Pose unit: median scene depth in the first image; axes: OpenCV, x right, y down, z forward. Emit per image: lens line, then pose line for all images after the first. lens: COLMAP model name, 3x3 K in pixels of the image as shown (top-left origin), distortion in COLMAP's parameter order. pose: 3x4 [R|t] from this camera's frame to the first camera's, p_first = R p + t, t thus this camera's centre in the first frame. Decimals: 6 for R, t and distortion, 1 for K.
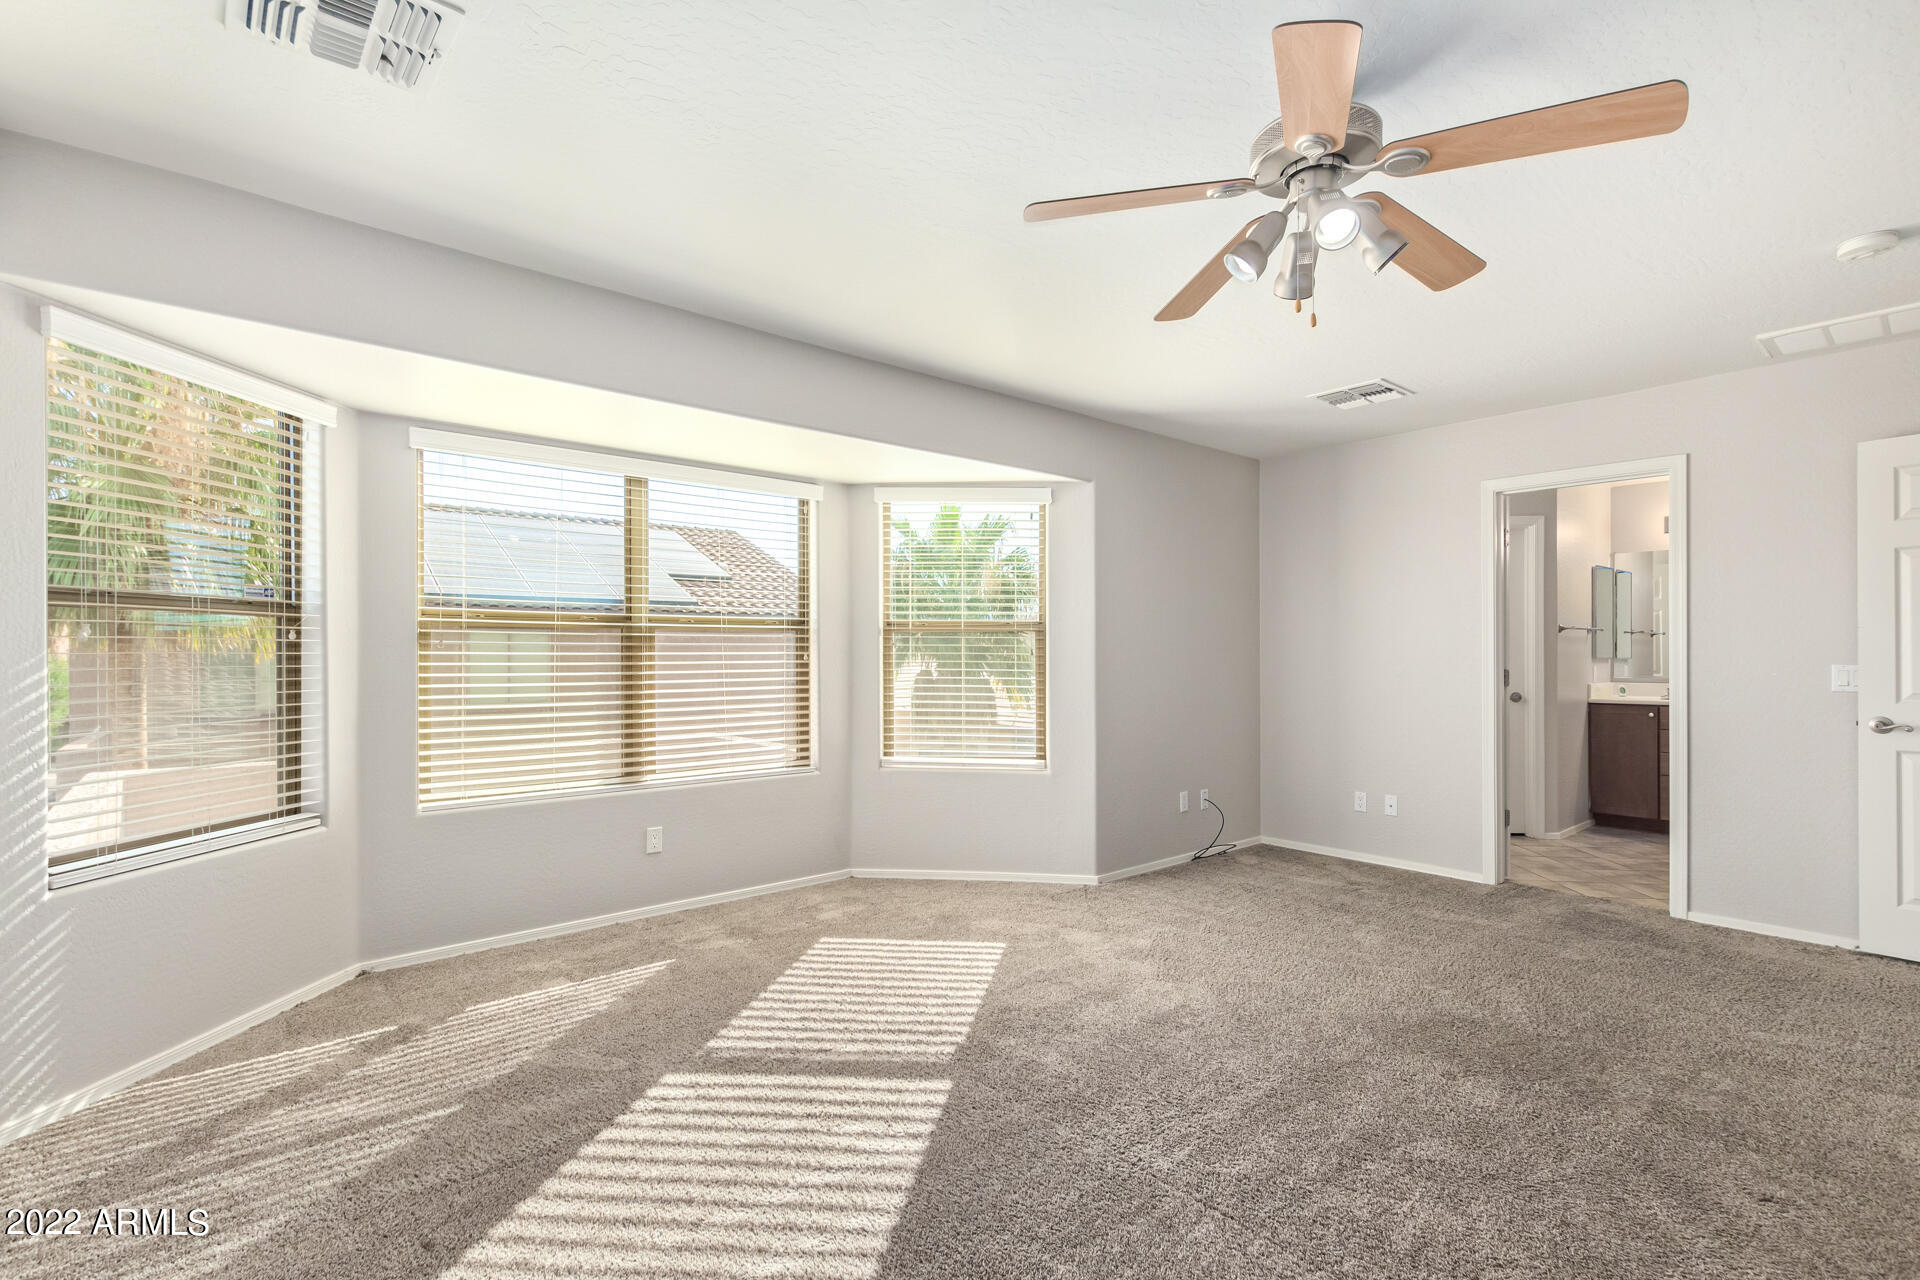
lens RADIAL K [[877.2, 0, 949.7], [0, 877.2, 658.5], [0, 0, 1]] dist [0.002457, -0.000183]
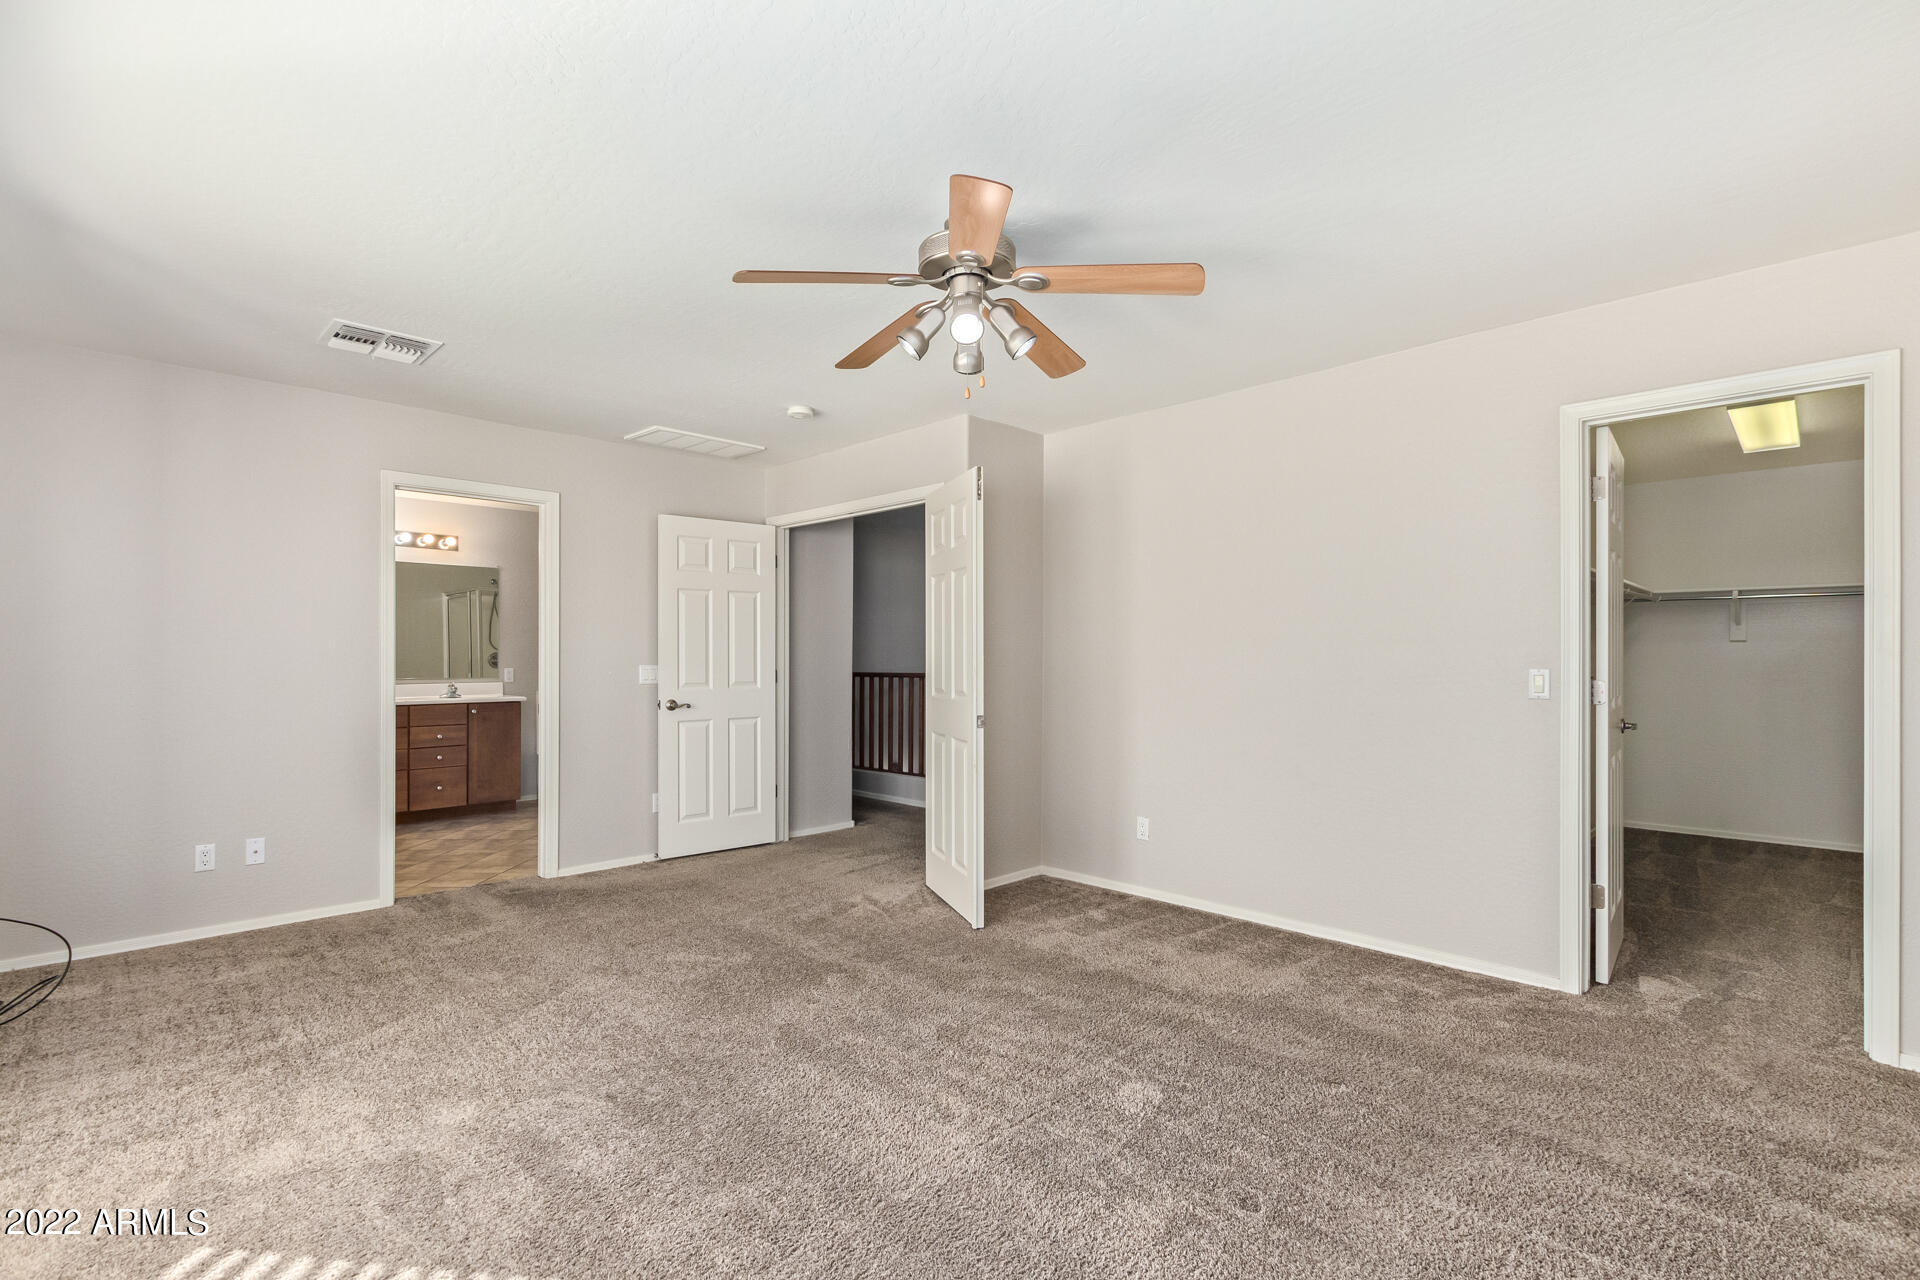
lens RADIAL K [[877.2, 0, 949.7], [0, 877.2, 658.5], [0, 0, 1]] dist [0.002457, -0.000183]
pose [[-0.068708, -0.004174, 0.997628, -0.468688], [0.006201, 0.999970, 0.004611, -0.007798], [-0.997618, 0.006503, -0.068680, 0.619750]]
